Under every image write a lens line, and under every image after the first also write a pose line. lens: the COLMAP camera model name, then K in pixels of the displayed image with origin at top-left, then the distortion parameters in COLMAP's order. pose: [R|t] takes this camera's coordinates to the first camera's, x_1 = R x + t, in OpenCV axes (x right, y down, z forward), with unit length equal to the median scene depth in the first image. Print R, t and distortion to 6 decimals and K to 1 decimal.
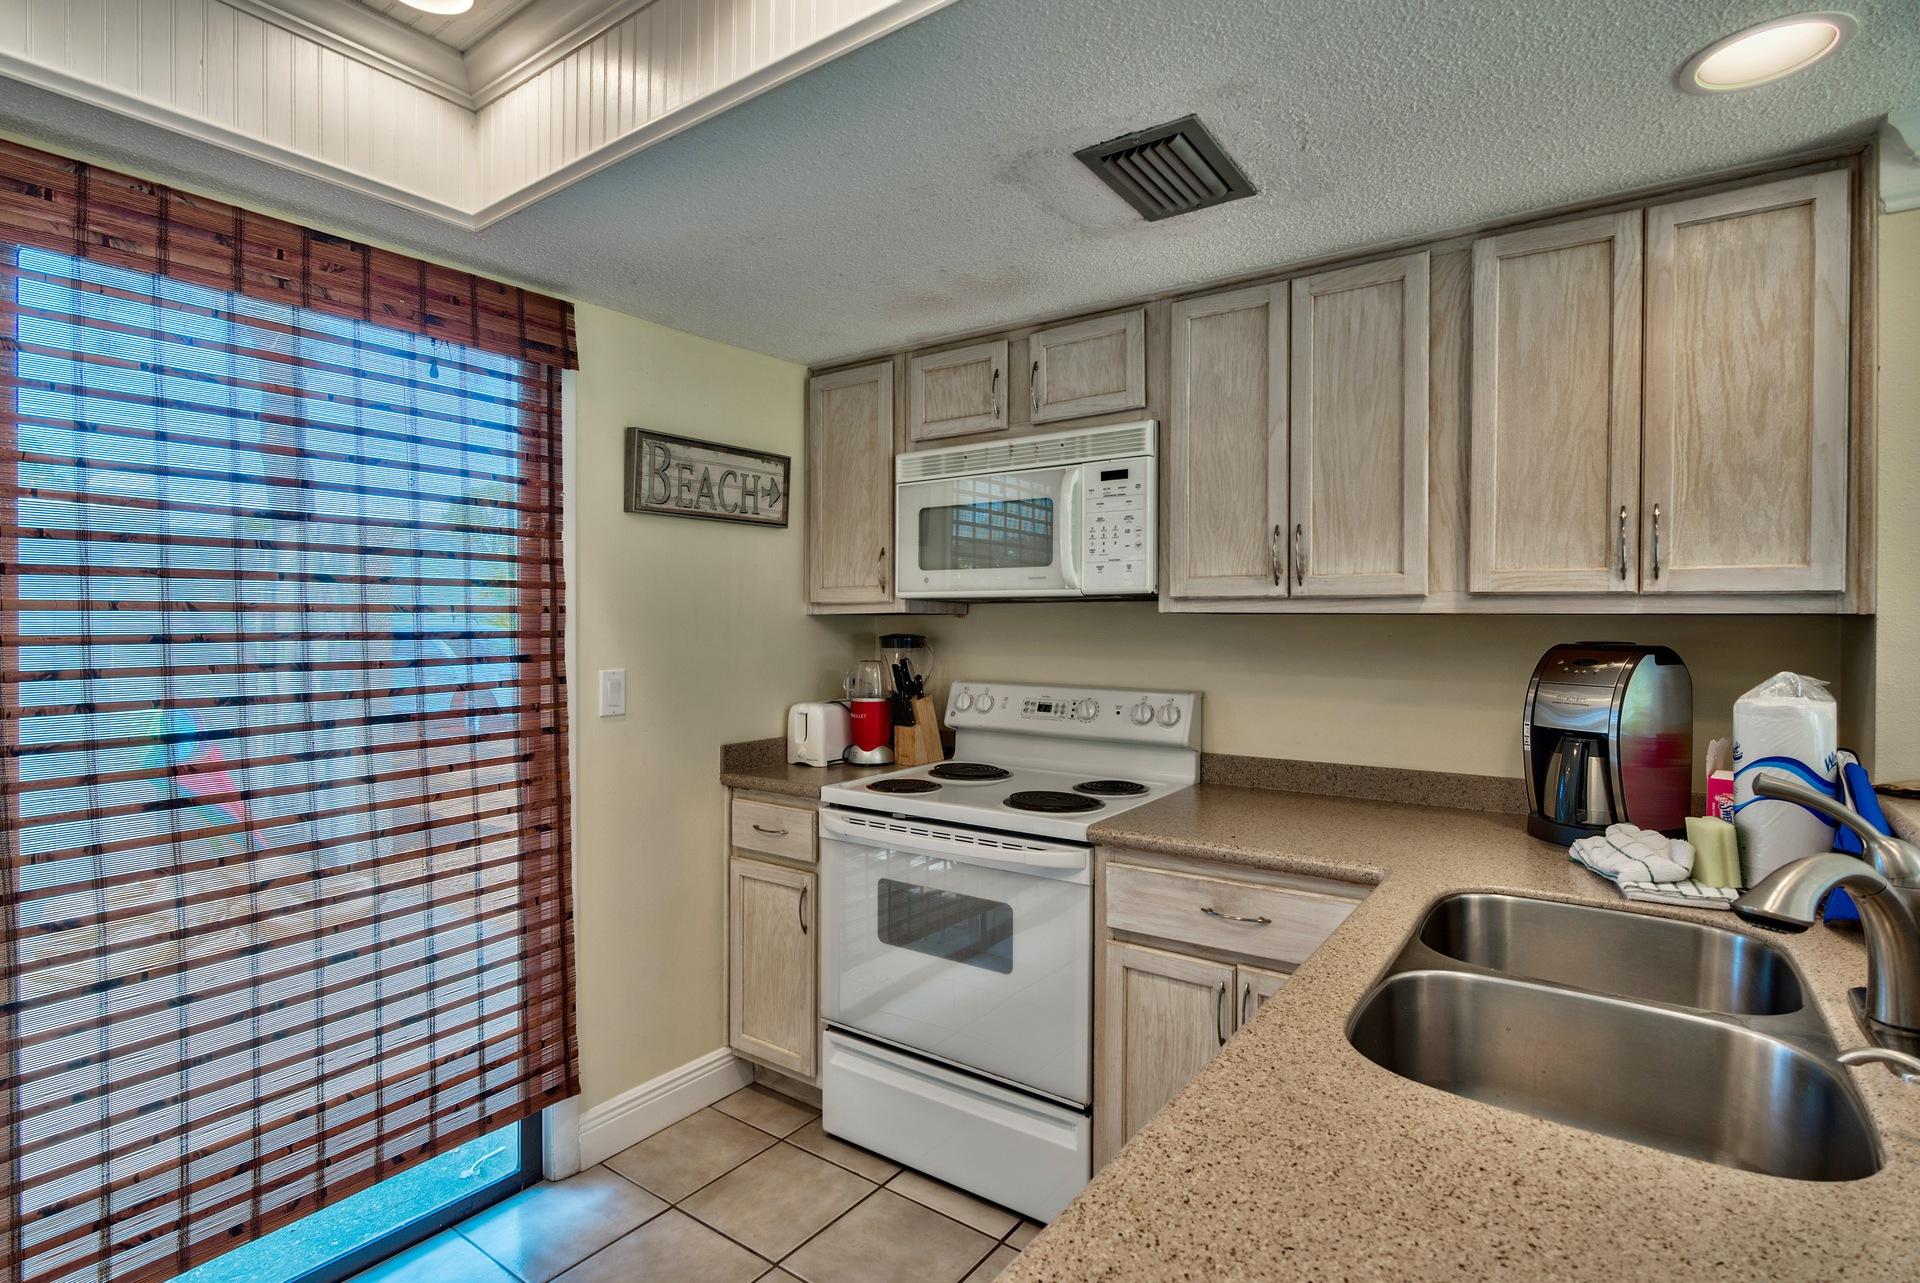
lens RADIAL K [[936.2, 0, 975.8], [0, 936.2, 627.1], [0, 0, 1]] dist [-0.001375, -0.001981]
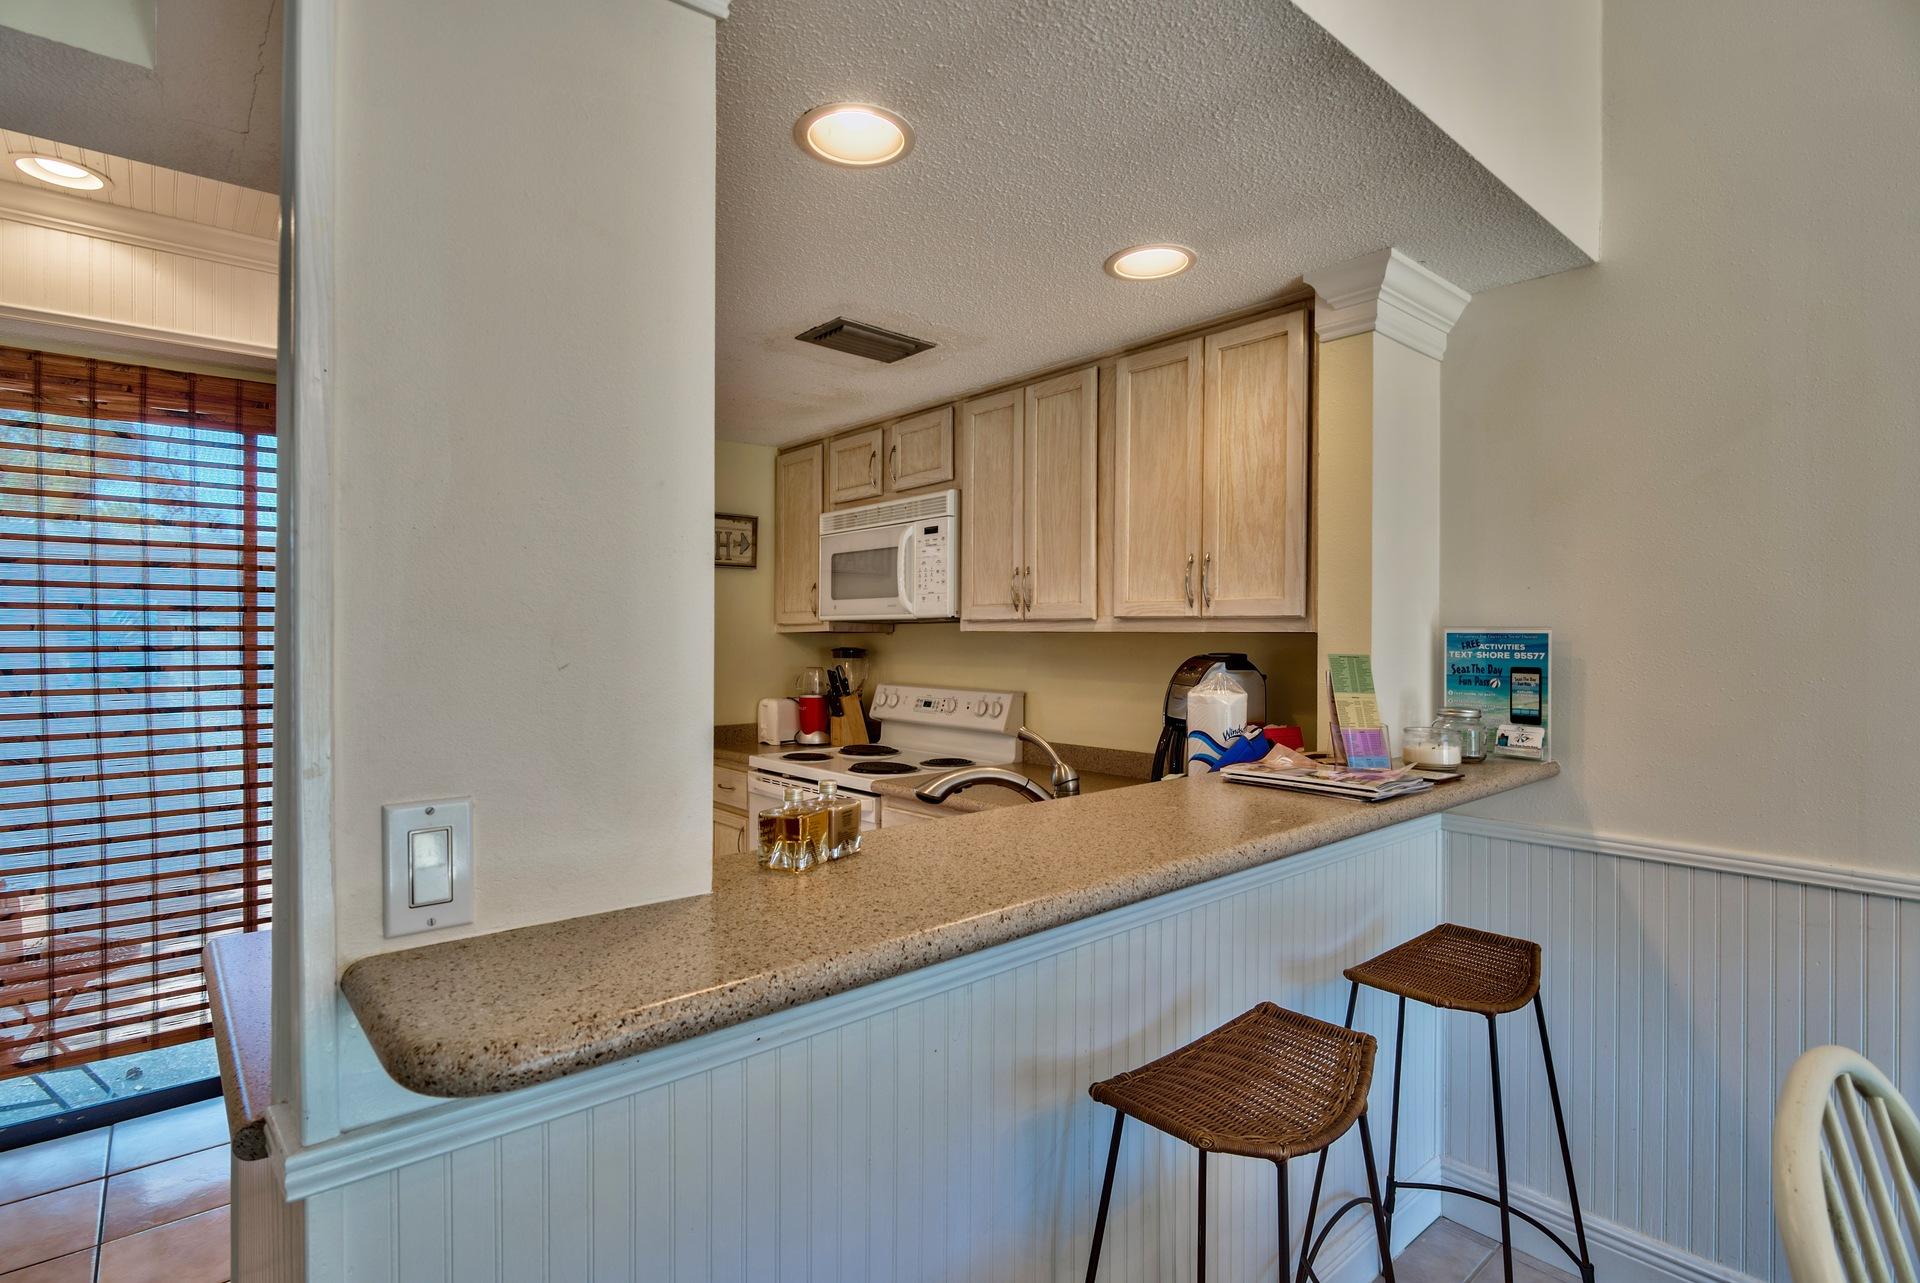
lens RADIAL K [[936.2, 0, 960.6], [0, 936.2, 641.9], [0, 0, 1]] dist [-0.001375, -0.001981]
pose [[0.970683, 0.001099, -0.240362, 0.508794], [-0.001367, 0.999999, -0.000949, 0.001043], [0.240360, 0.001250, 0.970683, -0.304381]]
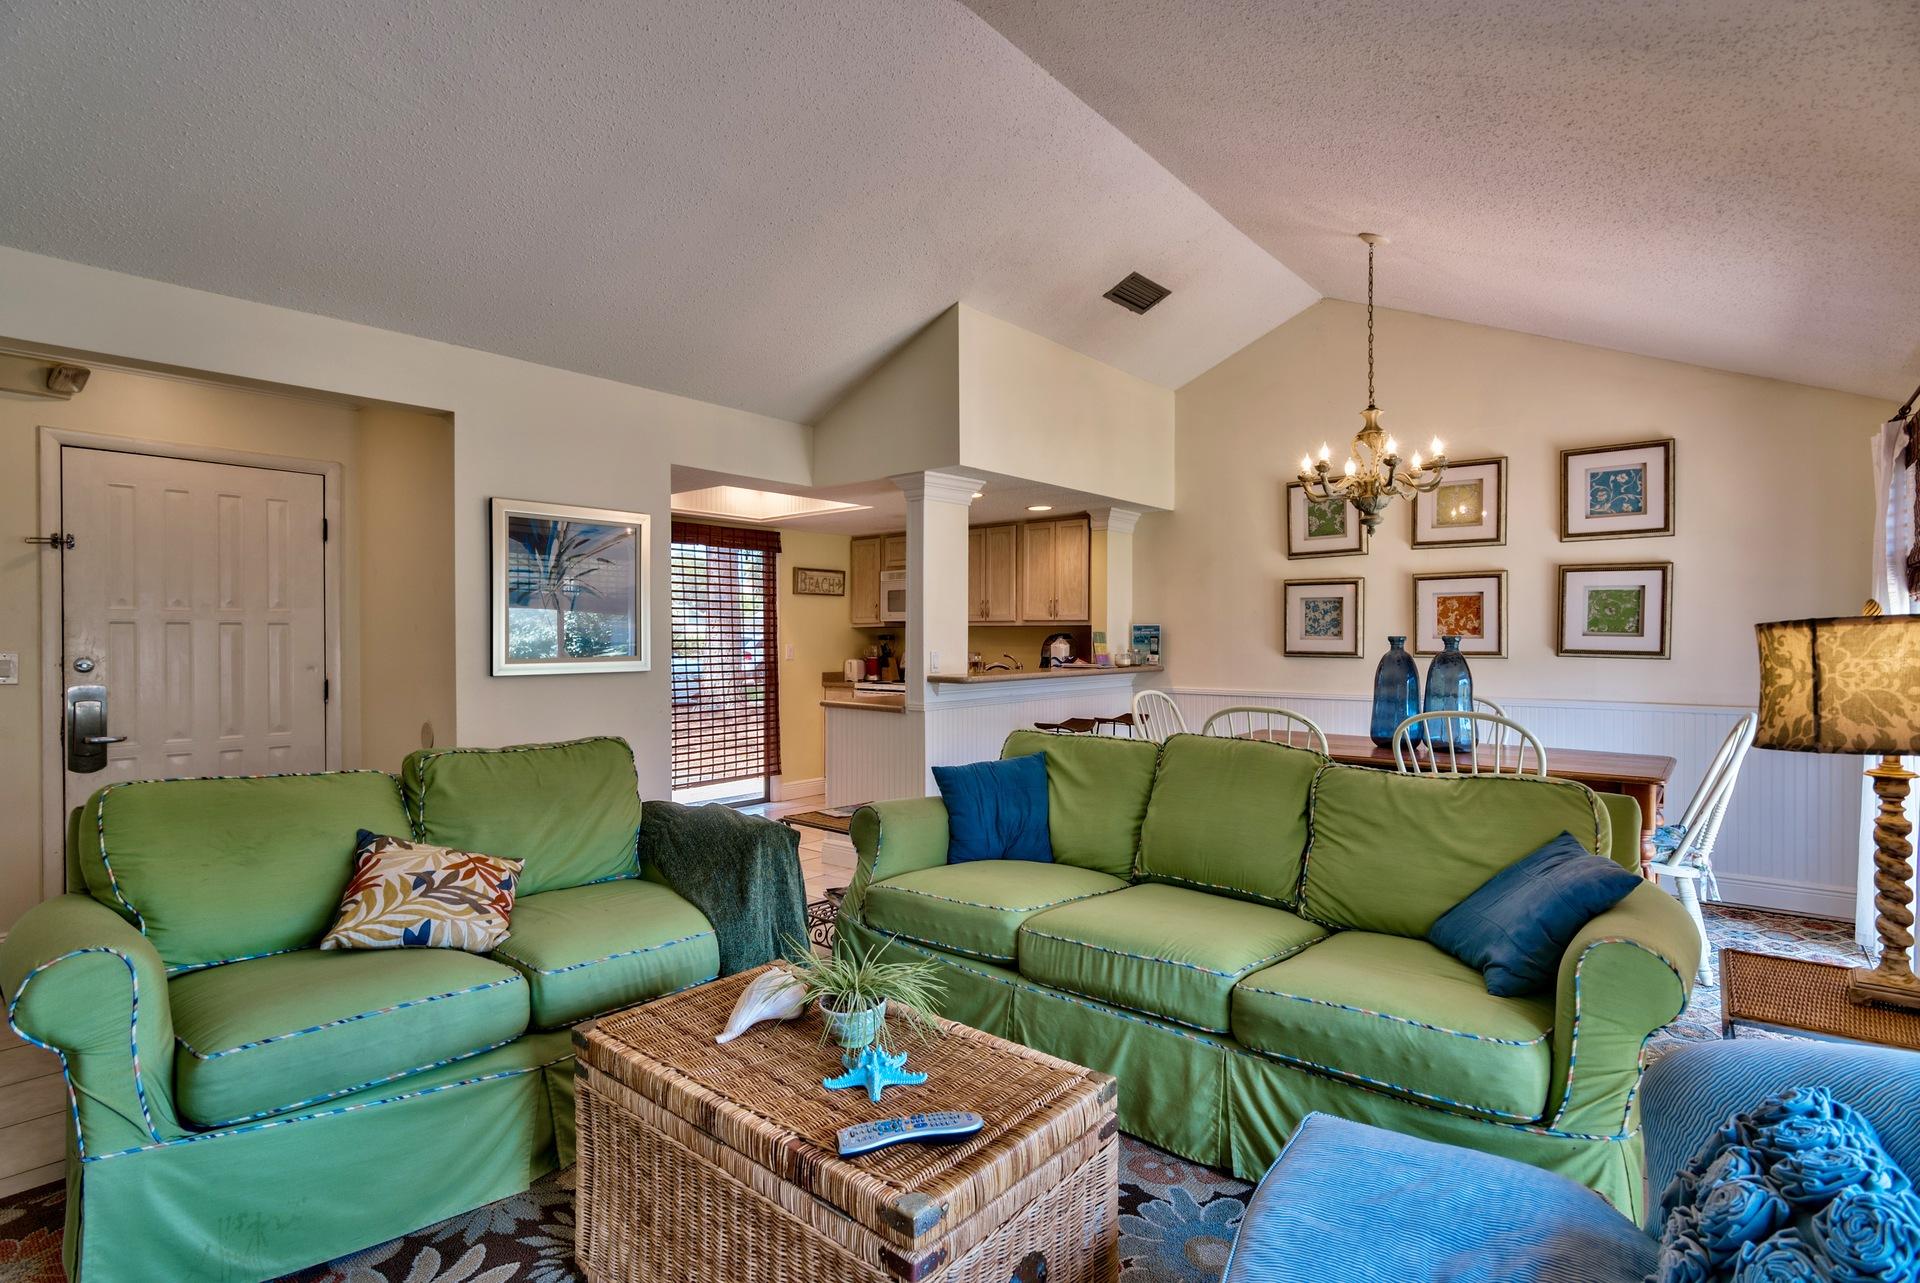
lens RADIAL K [[978.2, 0, 944.5], [0, 978.2, 651.7], [0, 0, 1]] dist [0.000880, 0.000666]
pose [[0.995167, -0.000457, -0.098196, 0.475794], [0.000916, 0.999989, 0.004627, 0.056903], [0.098193, -0.004695, 0.995156, -2.327780]]
